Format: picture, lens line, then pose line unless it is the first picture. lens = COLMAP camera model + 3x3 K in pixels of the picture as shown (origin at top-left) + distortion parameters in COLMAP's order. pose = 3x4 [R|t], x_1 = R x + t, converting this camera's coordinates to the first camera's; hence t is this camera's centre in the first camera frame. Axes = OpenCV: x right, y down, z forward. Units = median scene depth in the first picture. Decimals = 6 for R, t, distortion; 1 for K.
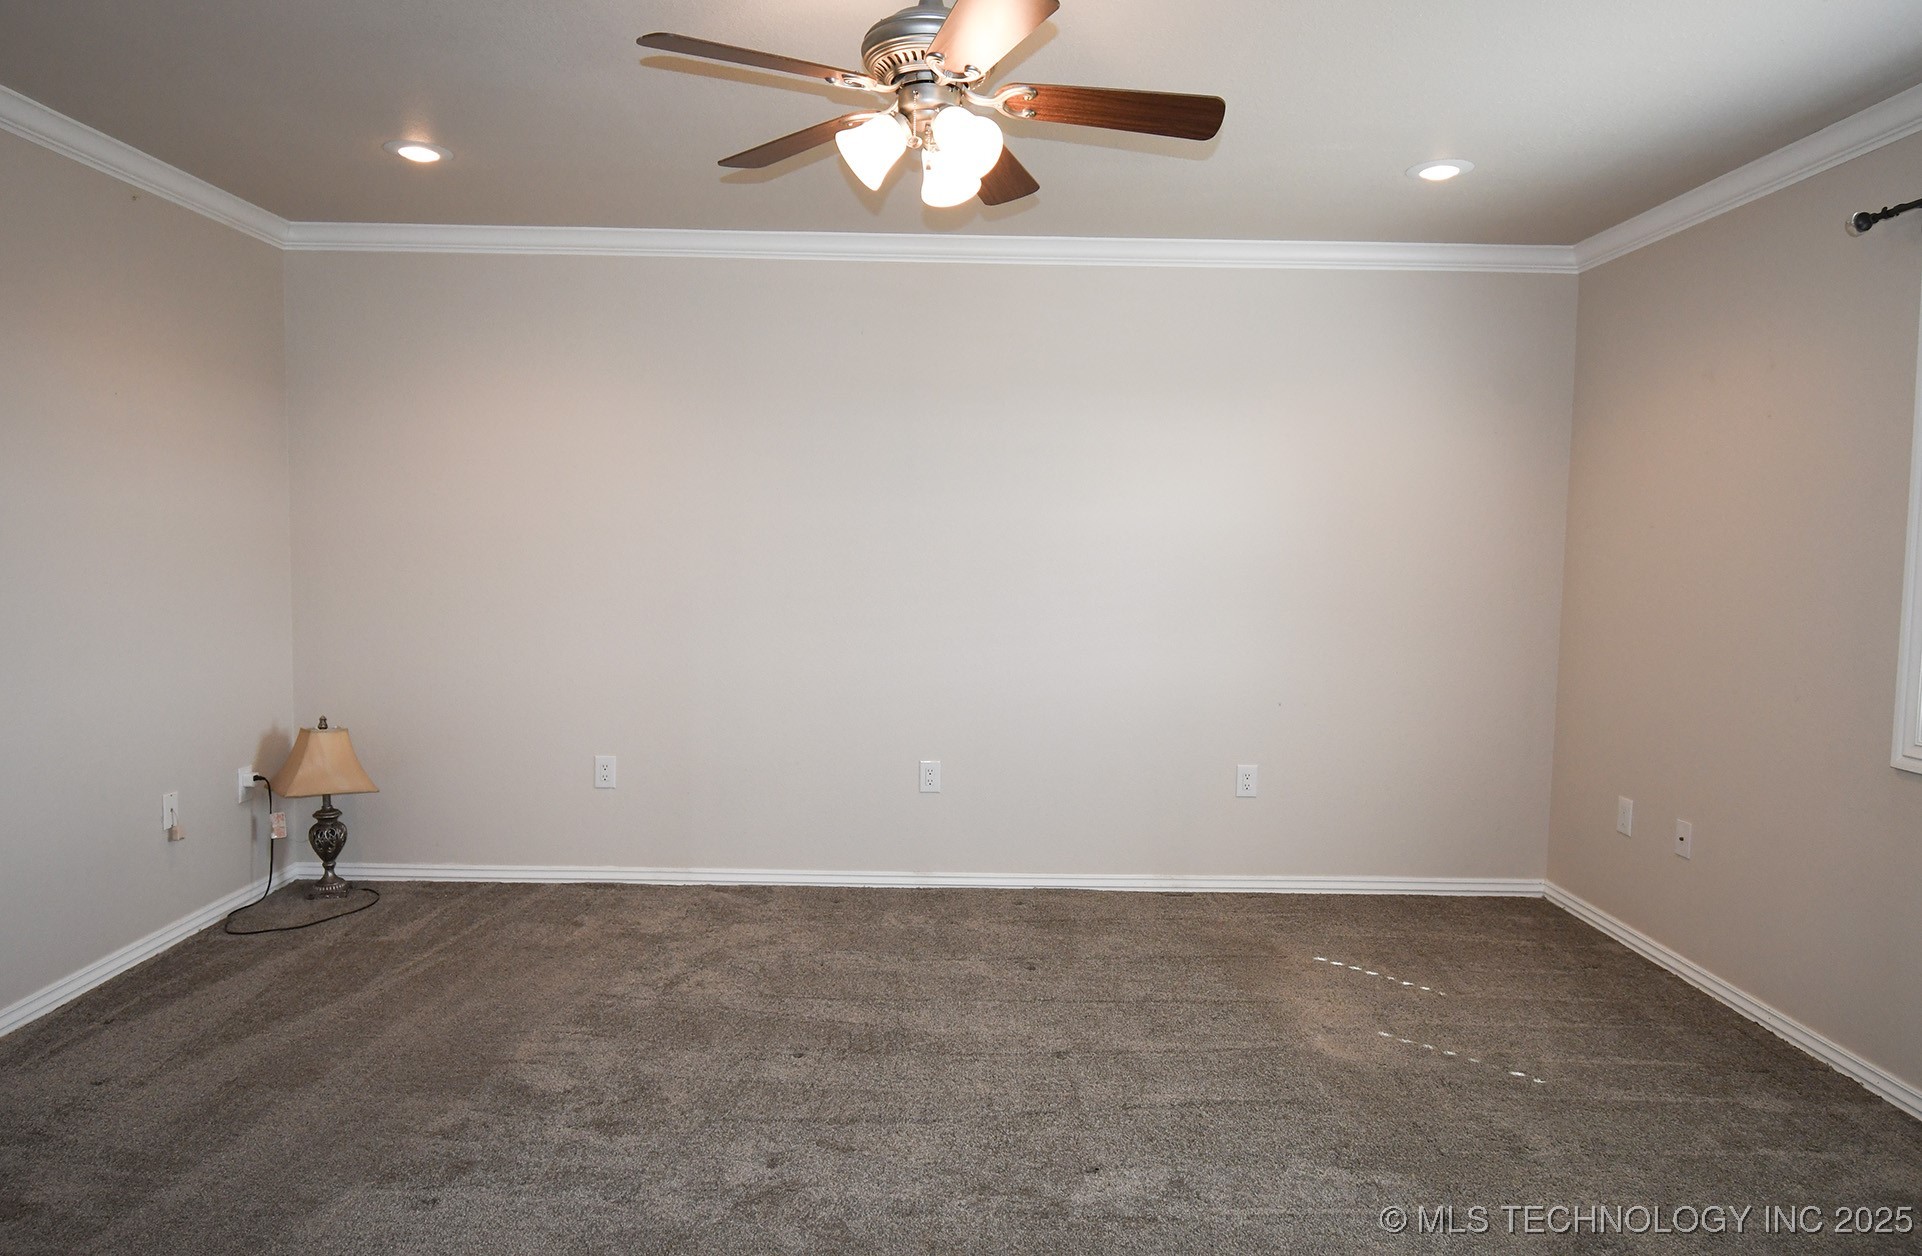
lens RADIAL K [[1196.9, 0, 961.0], [0, 1196.9, 628.0], [0, 0, 1]] dist [0.000747, -0.002576]
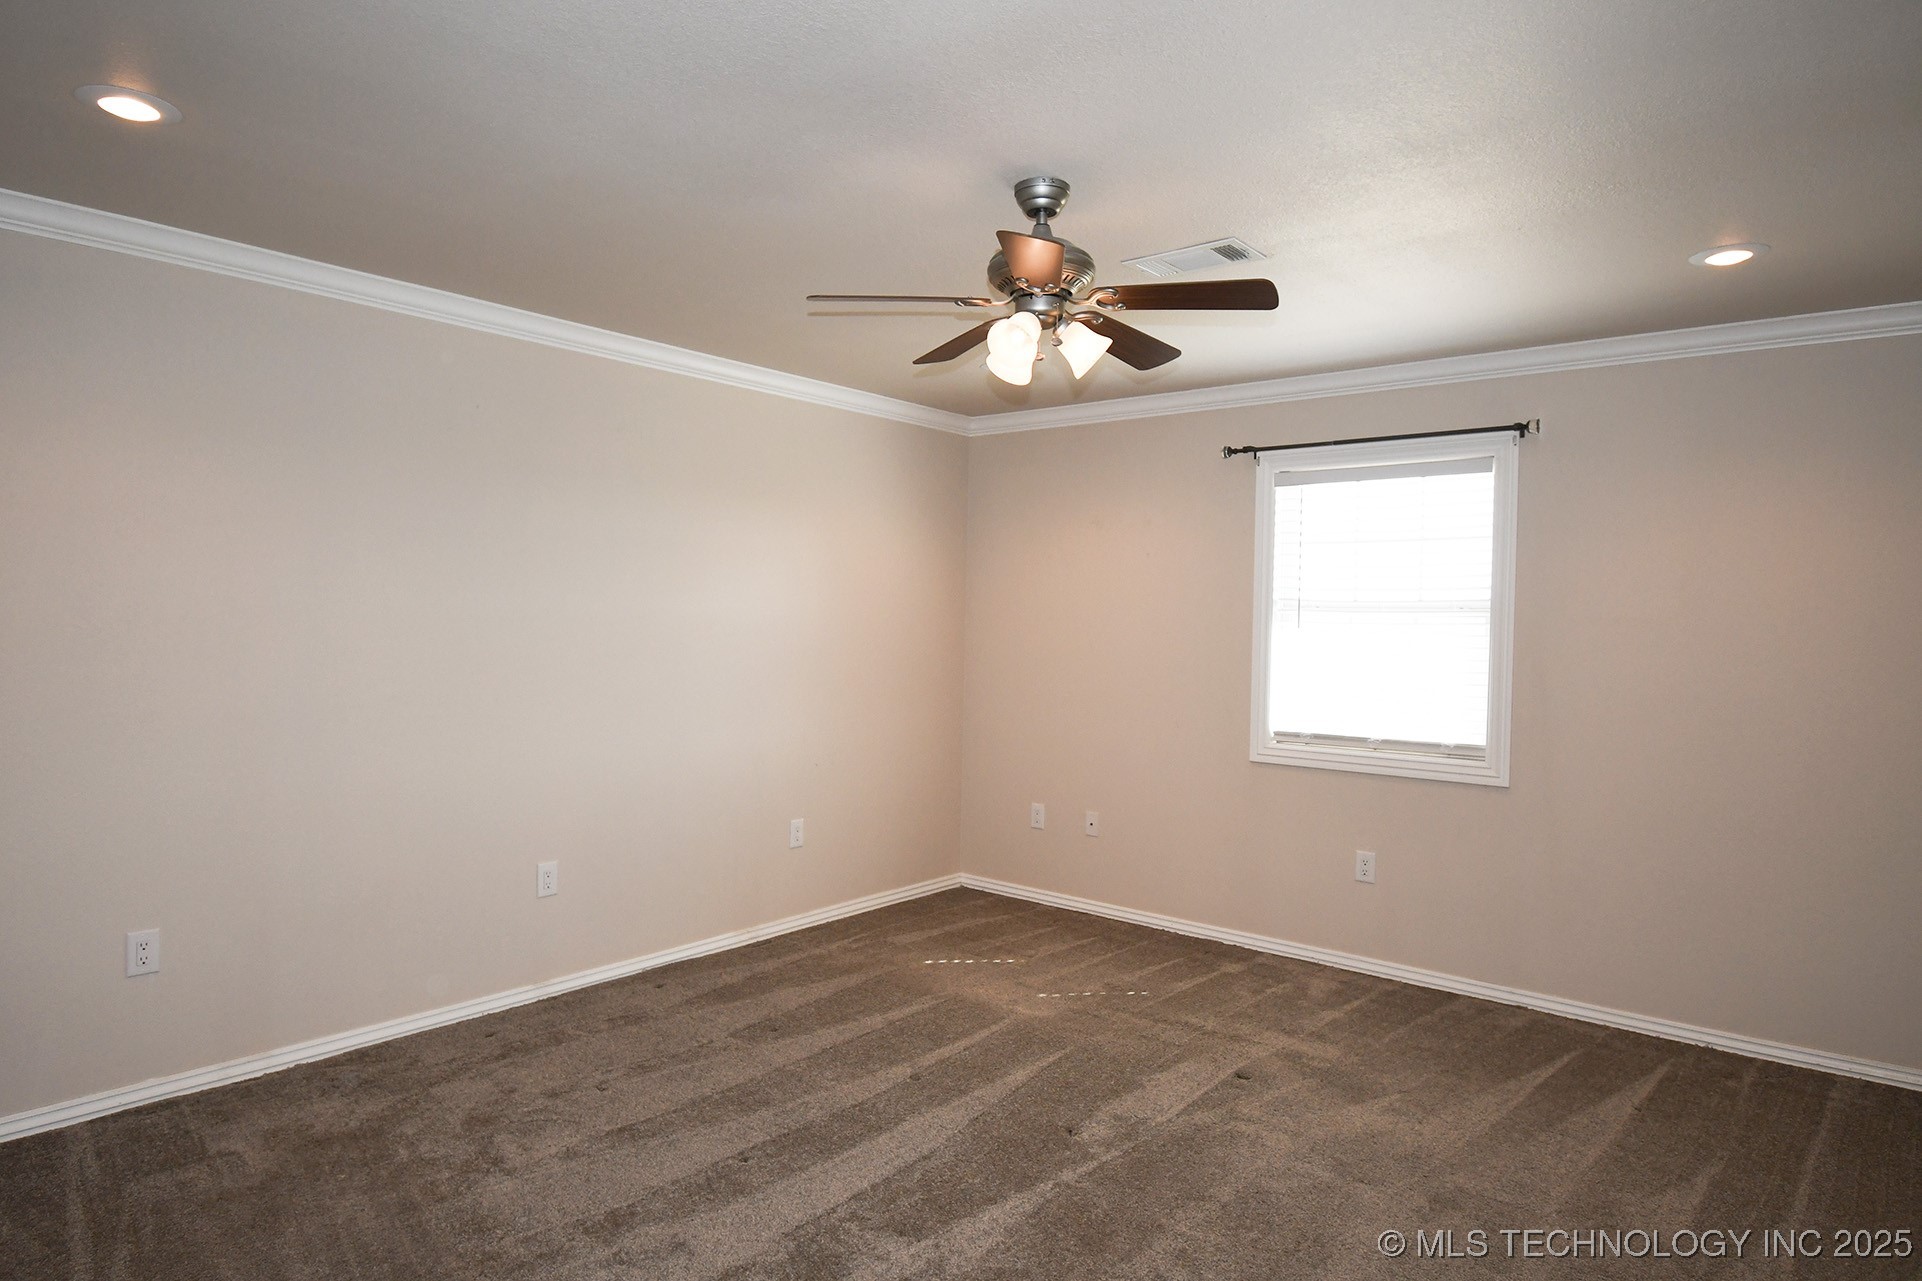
lens RADIAL K [[1140.3, 0, 961.0], [0, 1140.3, 640.5], [0, 0, 1]] dist [0.015762, -0.028331]
pose [[0.638560, -0.020966, 0.769287, -0.566593], [0.046884, 0.998832, -0.011695, -0.044298], [-0.768143, 0.043535, 0.638797, 0.174402]]
